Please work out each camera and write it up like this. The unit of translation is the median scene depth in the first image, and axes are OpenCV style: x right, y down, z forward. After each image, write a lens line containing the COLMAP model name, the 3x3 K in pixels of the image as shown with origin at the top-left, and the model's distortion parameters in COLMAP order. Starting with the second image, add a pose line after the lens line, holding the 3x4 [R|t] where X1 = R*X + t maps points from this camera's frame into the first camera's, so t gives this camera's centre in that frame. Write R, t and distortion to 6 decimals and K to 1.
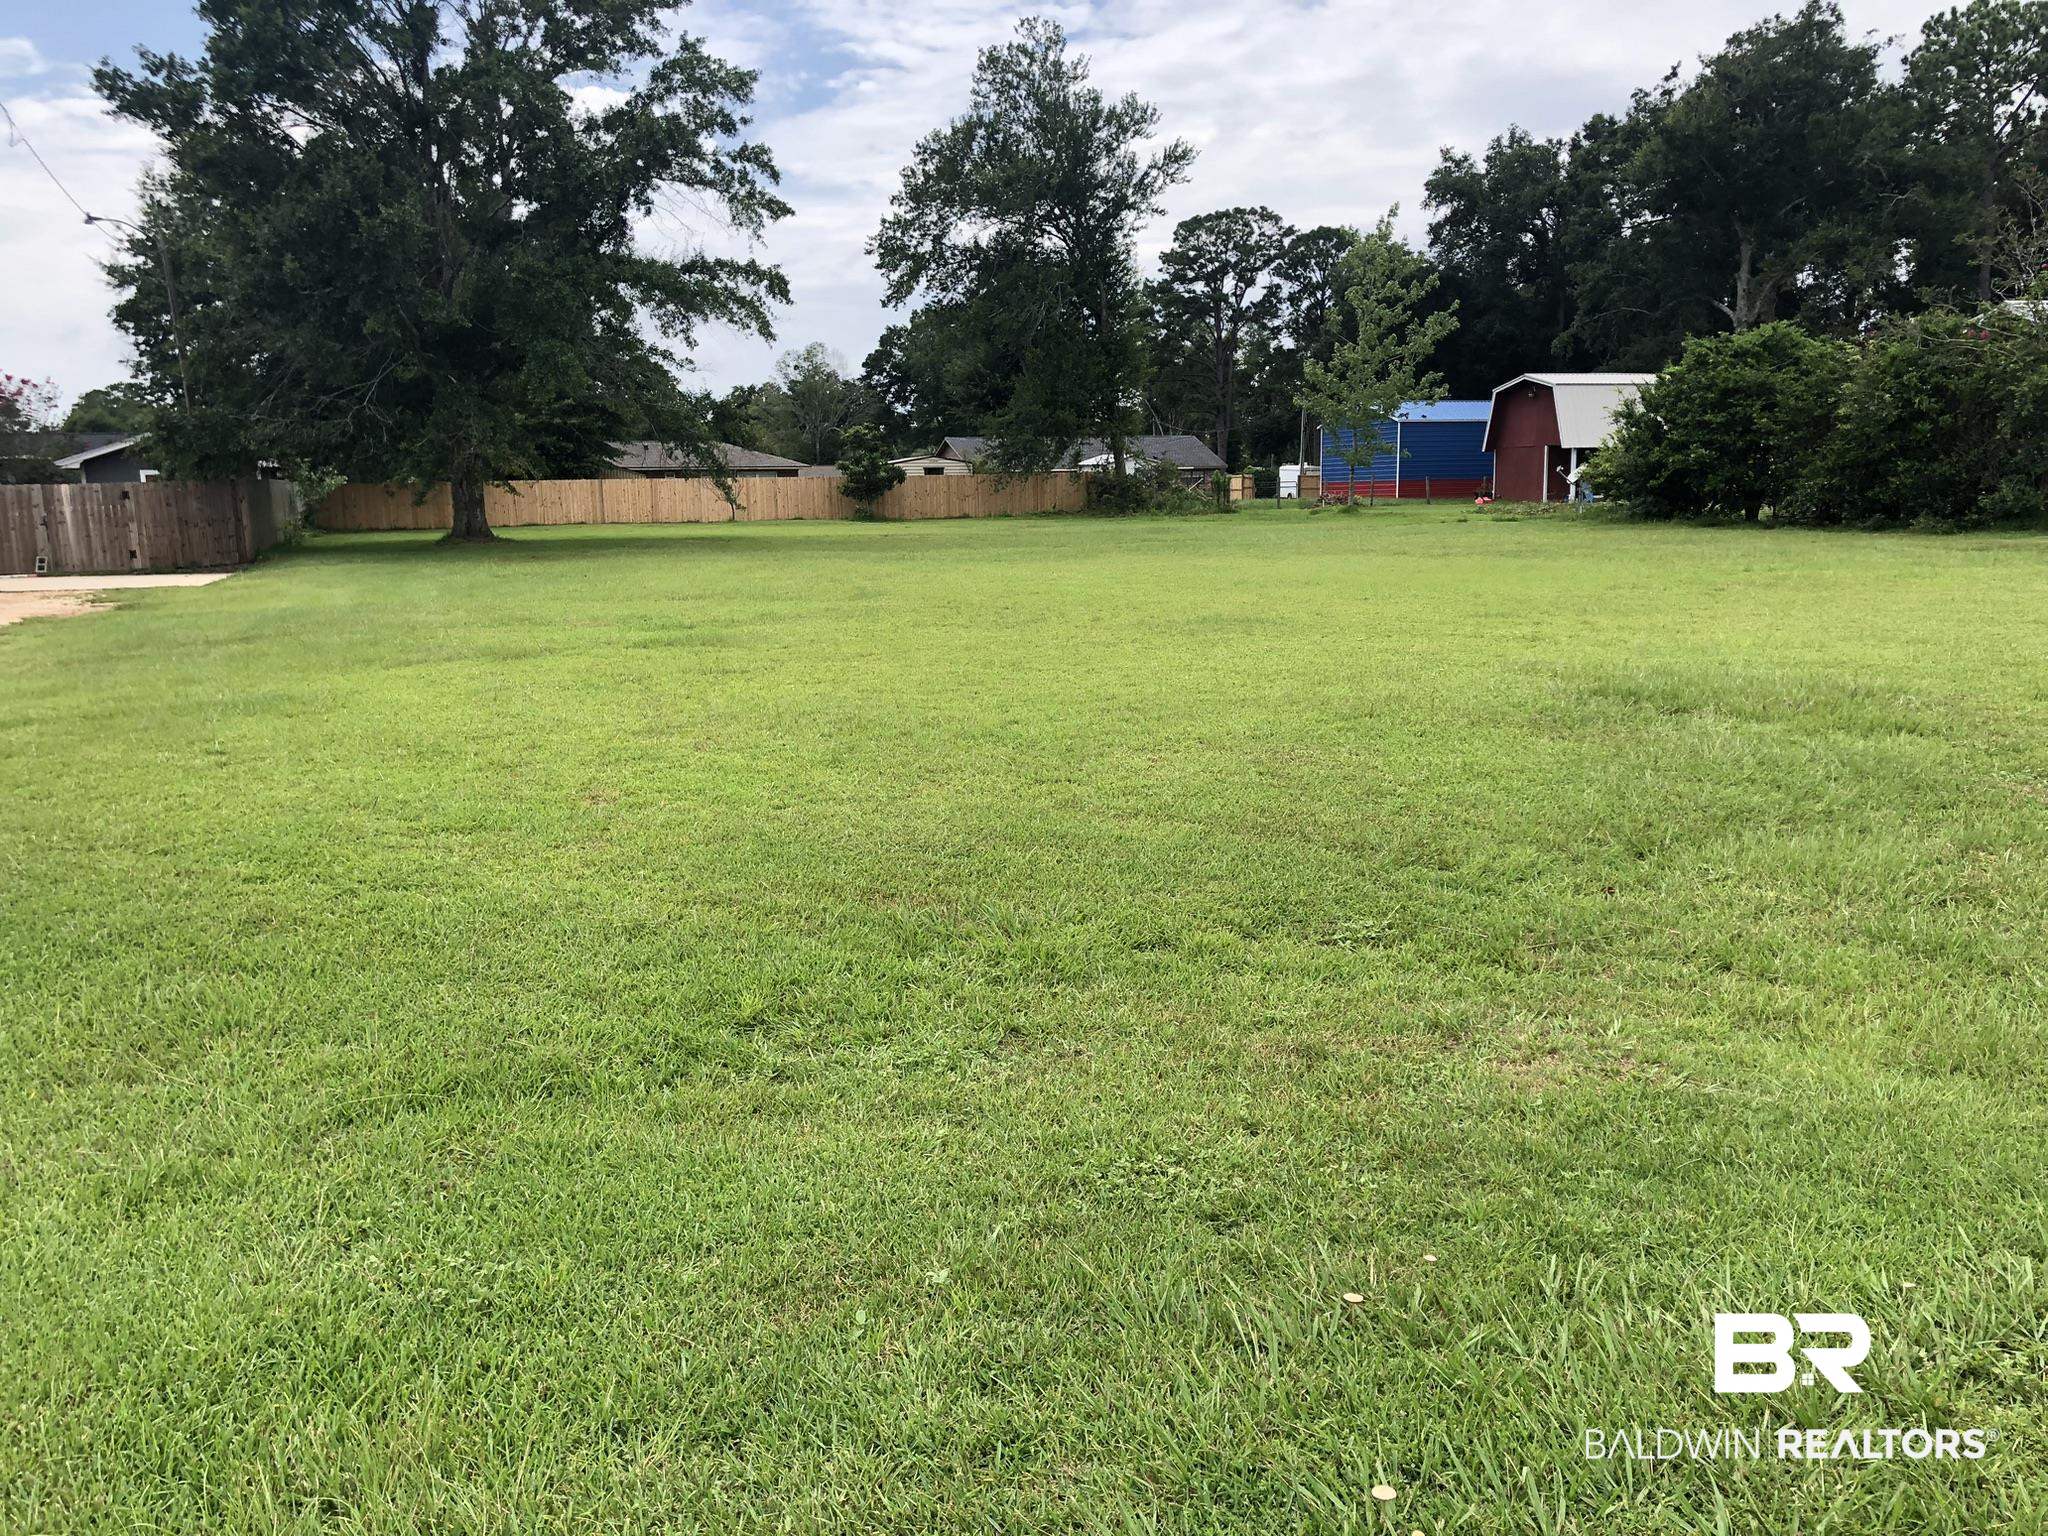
lens RADIAL K [[1658.9, 0, 1031.6], [0, 1658.9, 780.7], [0, 0, 1]] dist [0.042213, -0.050070]
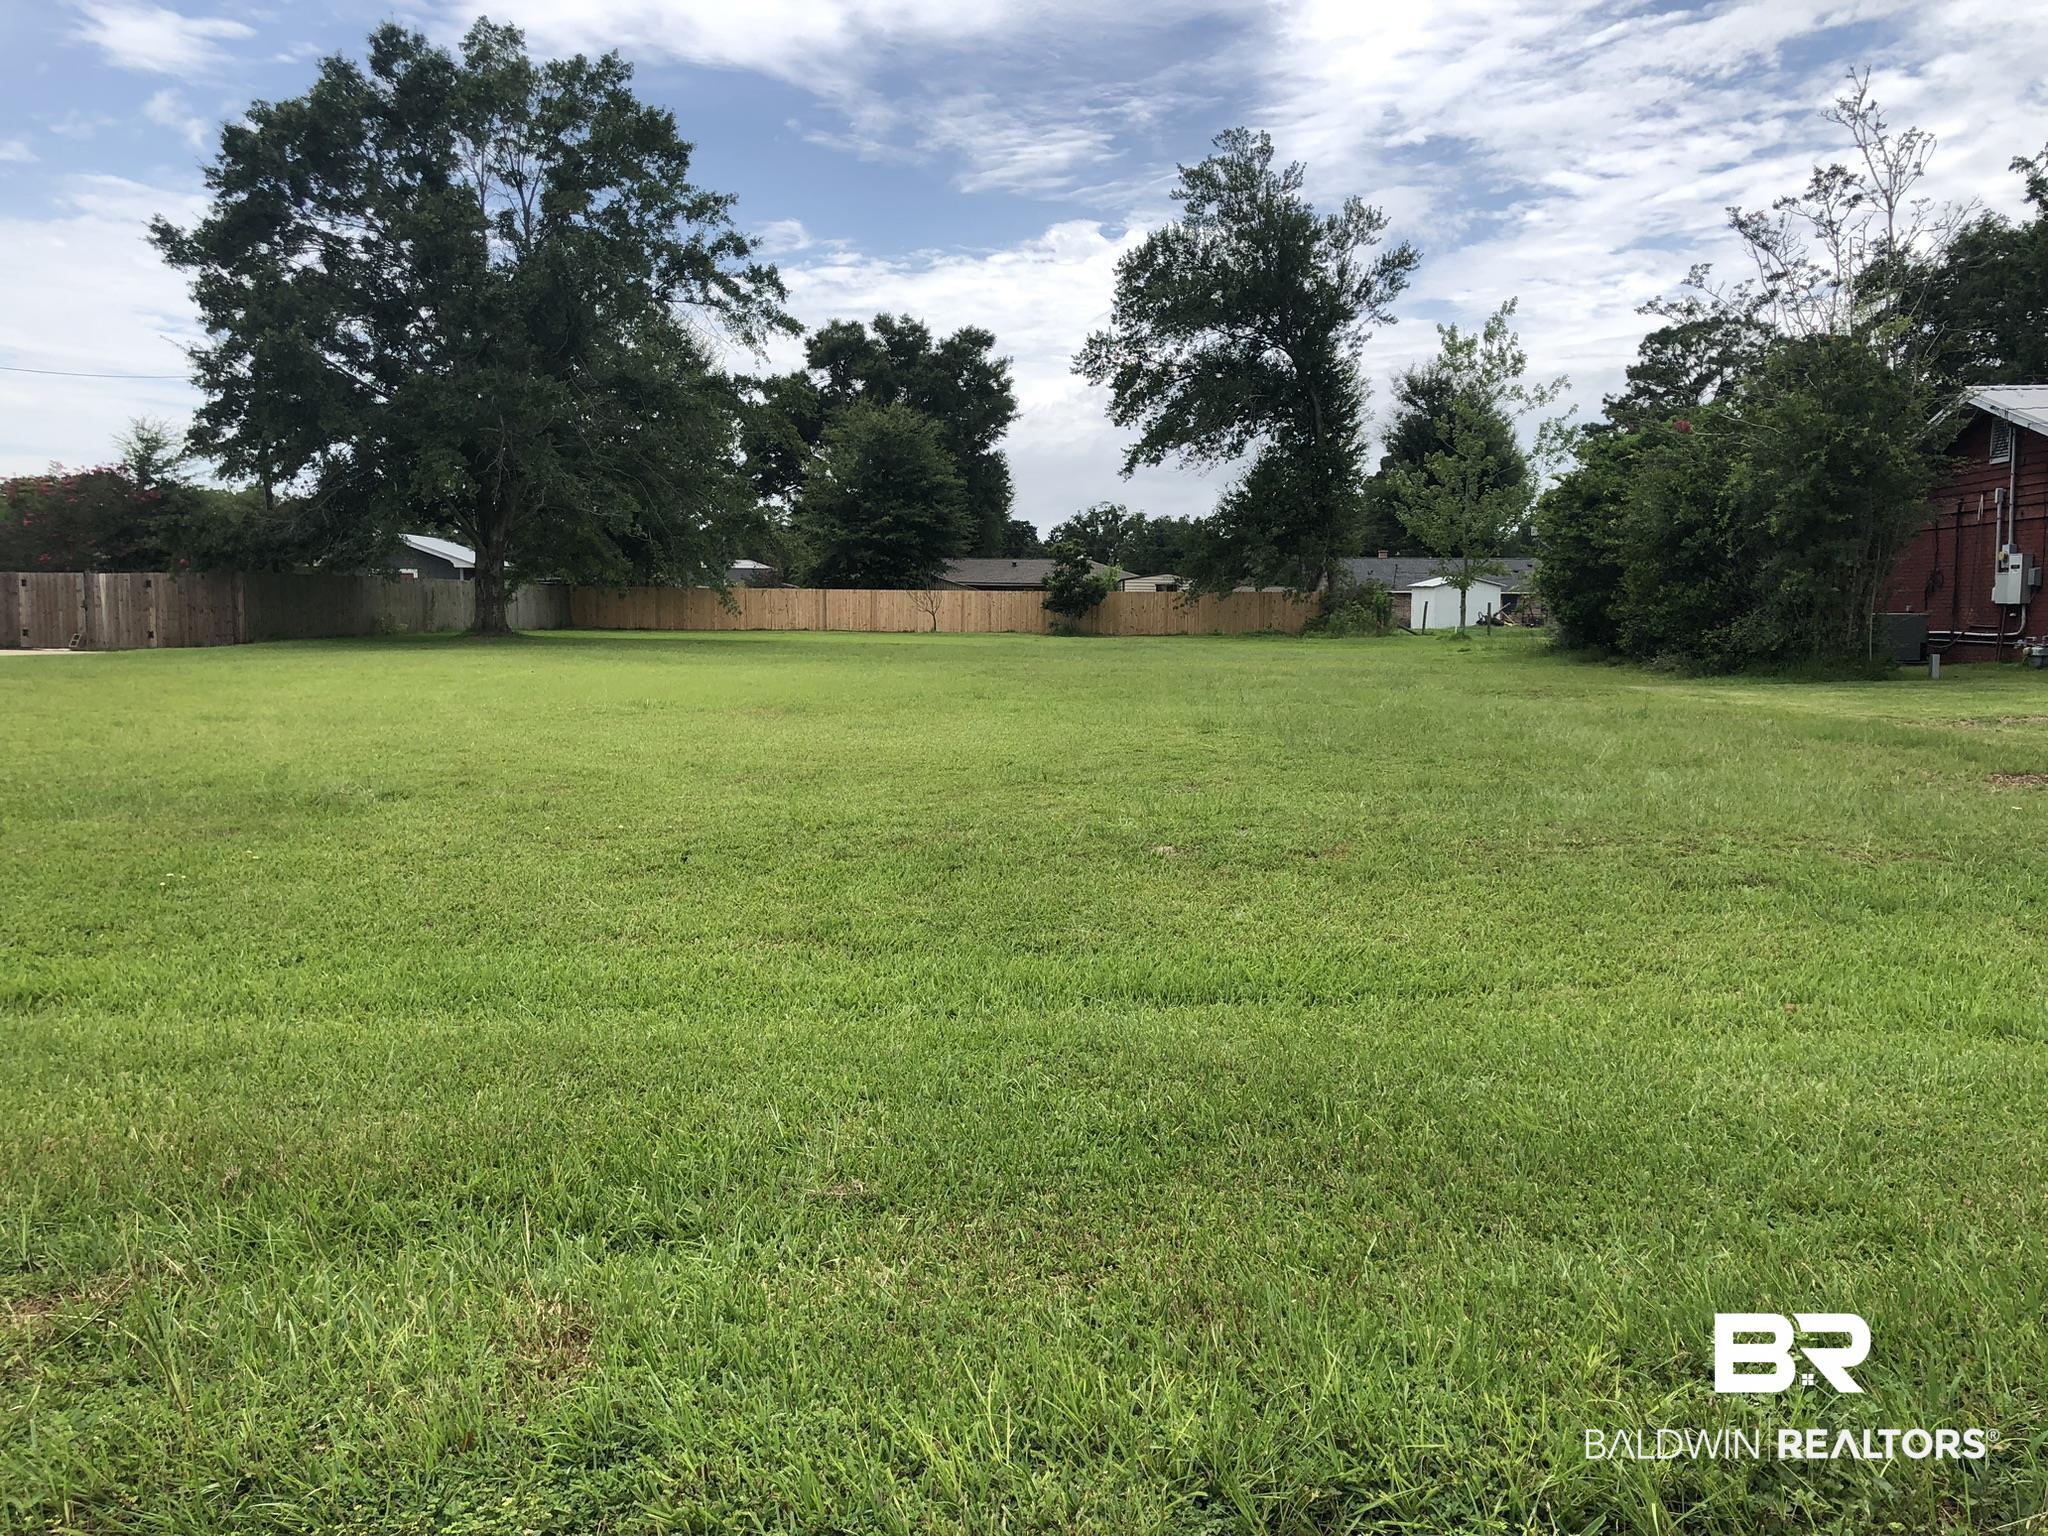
lens RADIAL K [[1658.9, 0, 1045.4], [0, 1658.9, 779.8], [0, 0, 1]] dist [0.042213, -0.050070]
pose [[0.933810, 0.062519, -0.352264, 0.249764], [-0.088235, 0.994444, -0.057409, -0.013436], [0.346718, 0.084691, 0.934138, 0.081061]]
